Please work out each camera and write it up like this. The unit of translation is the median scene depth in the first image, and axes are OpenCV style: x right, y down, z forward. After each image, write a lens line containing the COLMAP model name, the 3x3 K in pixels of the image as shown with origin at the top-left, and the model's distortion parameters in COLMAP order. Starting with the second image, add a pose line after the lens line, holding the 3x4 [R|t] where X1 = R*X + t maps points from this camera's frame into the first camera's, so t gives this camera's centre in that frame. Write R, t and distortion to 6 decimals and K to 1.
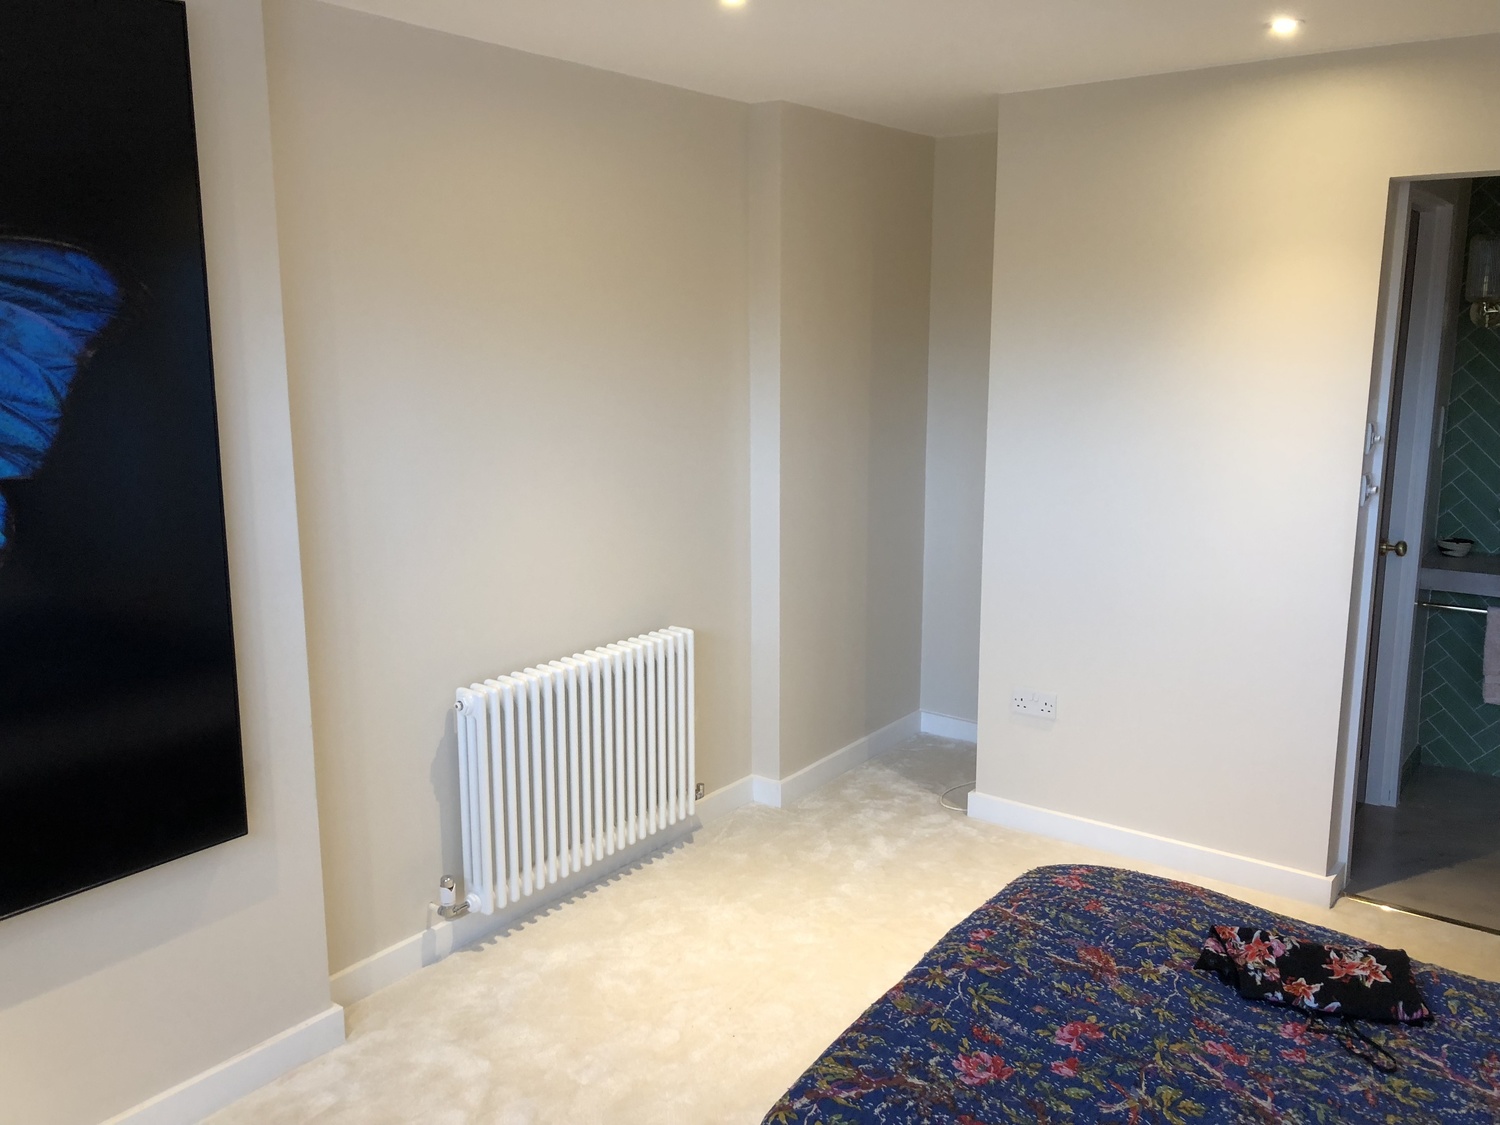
lens RADIAL K [[1237.4, 0, 722.7], [0, 1237.4, 563.1], [0, 0, 1]] dist [0.033864, -0.031248]
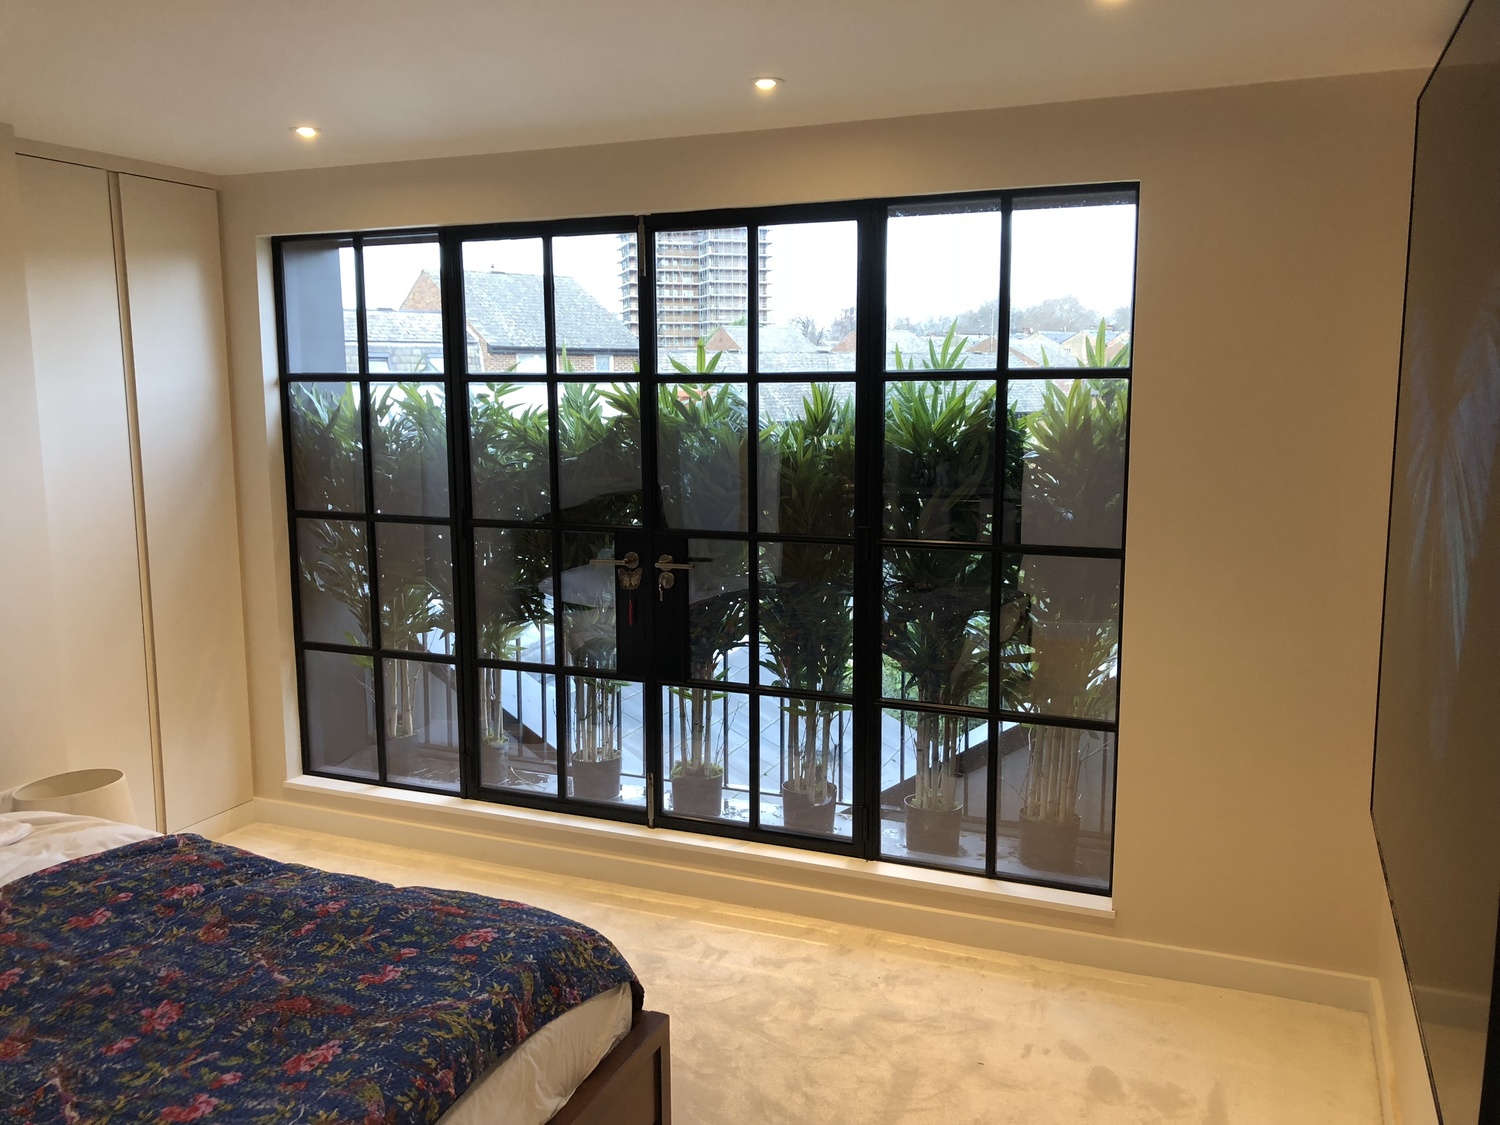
lens RADIAL K [[1237.4, 0, 717.4], [0, 1237.4, 549.2], [0, 0, 1]] dist [0.033864, -0.031248]
pose [[-0.971689, 0.040856, -0.232704, 0.080768], [-0.035456, 0.948564, 0.314595, -0.299712], [0.233588, 0.313939, -0.920260, 1.573359]]
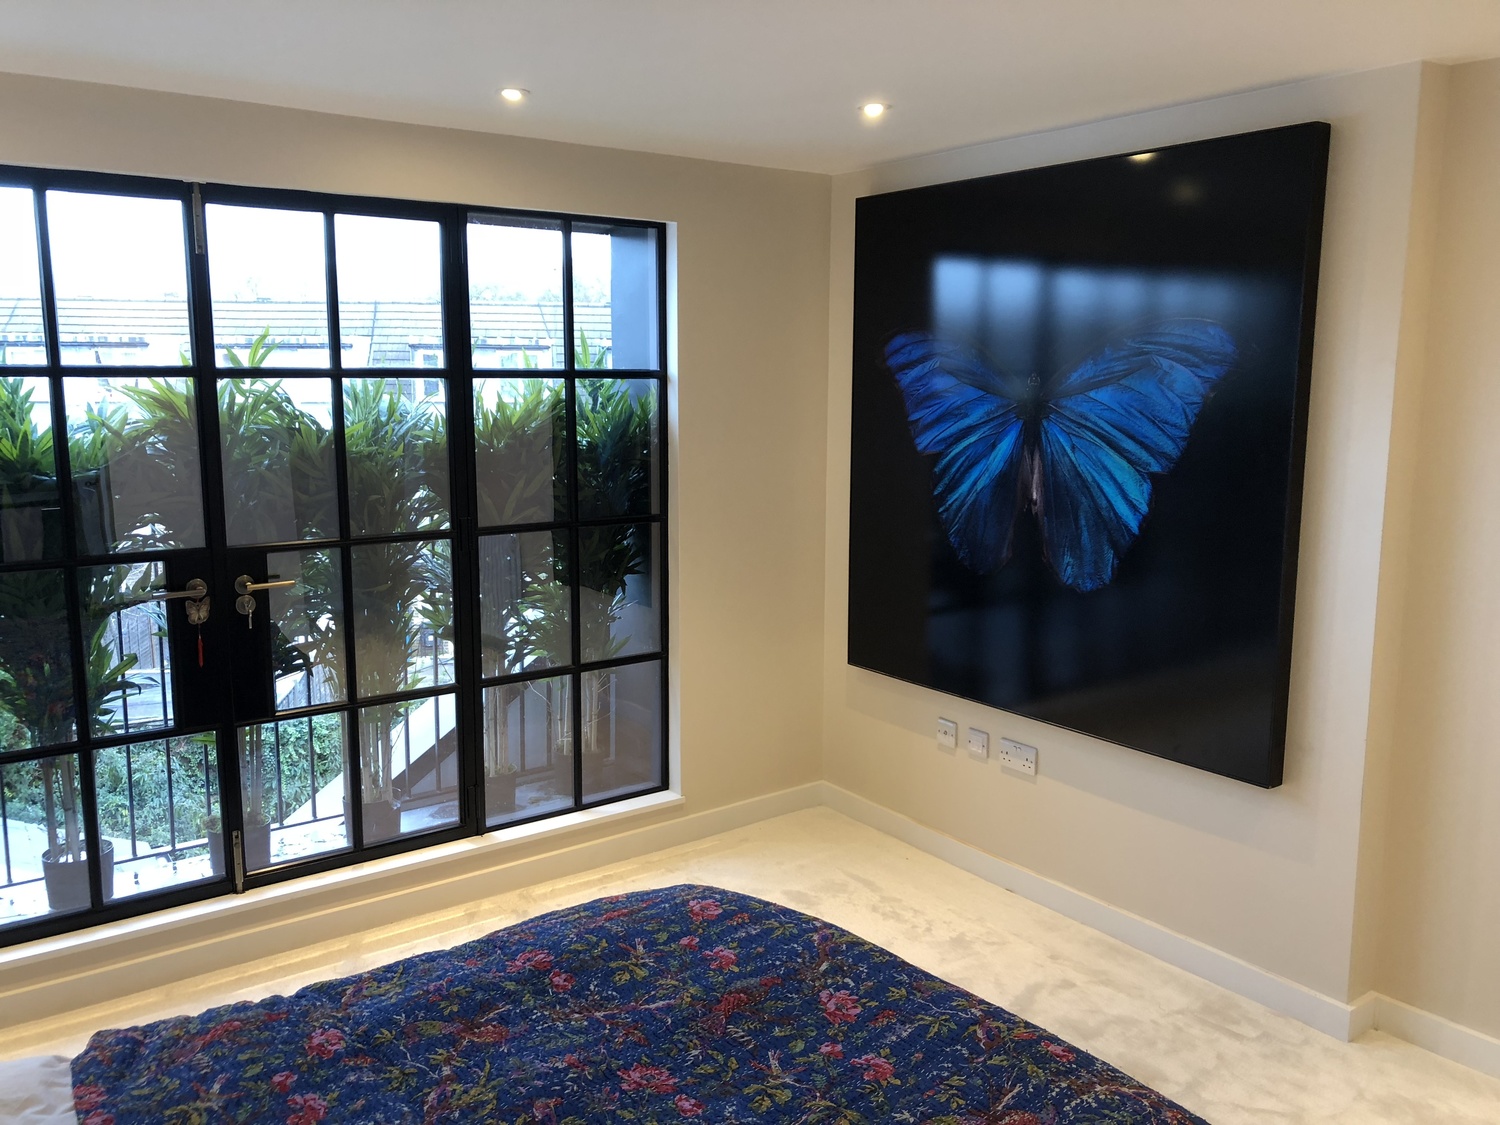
lens RADIAL K [[1237.4, 0, 748.5], [0, 1237.4, 569.7], [0, 0, 1]] dist [0.033864, -0.031248]
pose [[-0.283274, 0.151696, -0.946966, 1.036521], [-0.180116, 0.961426, 0.207892, -0.176885], [0.941973, 0.229454, -0.245024, 0.899749]]
